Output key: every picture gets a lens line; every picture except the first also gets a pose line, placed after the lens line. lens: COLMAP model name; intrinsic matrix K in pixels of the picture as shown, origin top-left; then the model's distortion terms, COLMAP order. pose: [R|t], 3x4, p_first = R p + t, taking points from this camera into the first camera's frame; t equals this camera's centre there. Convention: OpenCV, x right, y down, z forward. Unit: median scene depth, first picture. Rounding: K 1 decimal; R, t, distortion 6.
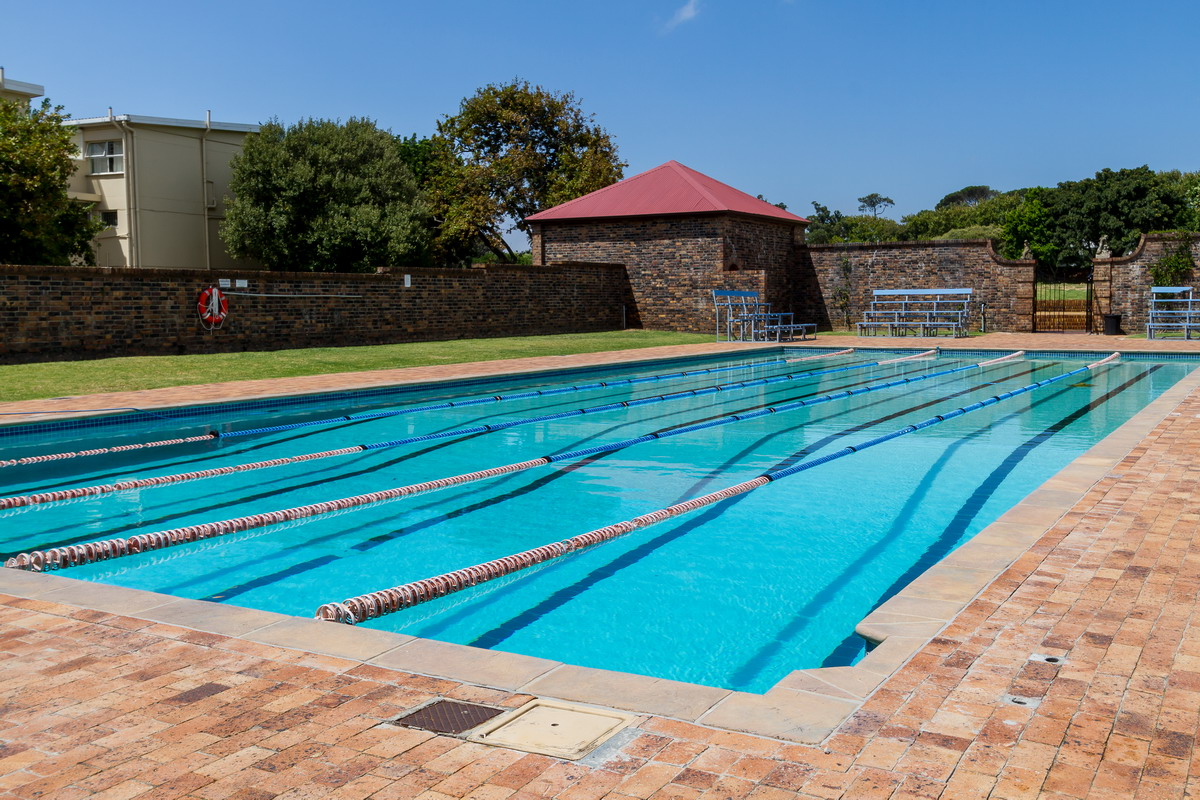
lens RADIAL K [[1189.7, 0, 600.0], [0, 1189.7, 400.0], [0, 0, 1]] dist [0.007783, -0.020711]
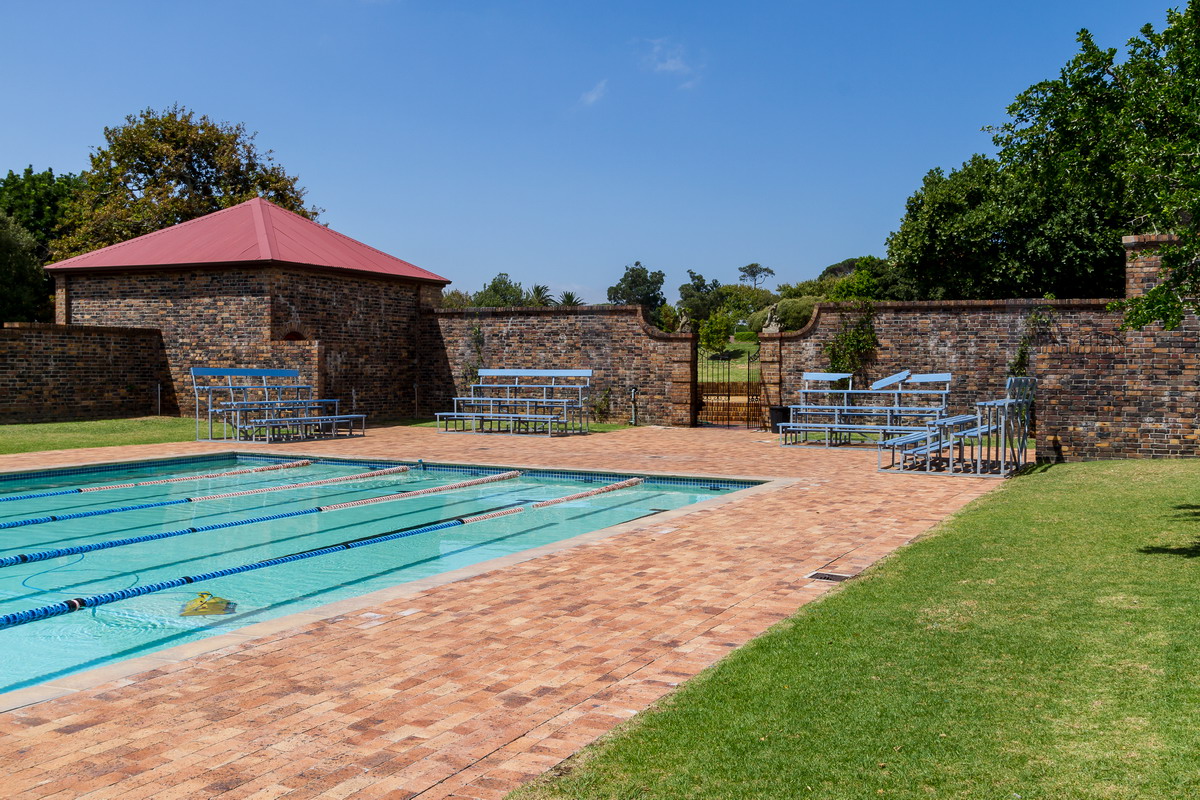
lens RADIAL K [[1189.7, 0, 600.0], [0, 1189.7, 400.0], [0, 0, 1]] dist [0.007783, -0.020711]
pose [[0.997230, 0.013746, 0.073104, 0.243971], [-0.009705, 0.998420, -0.055343, -0.030333], [-0.073749, 0.054480, 0.995788, 0.230689]]
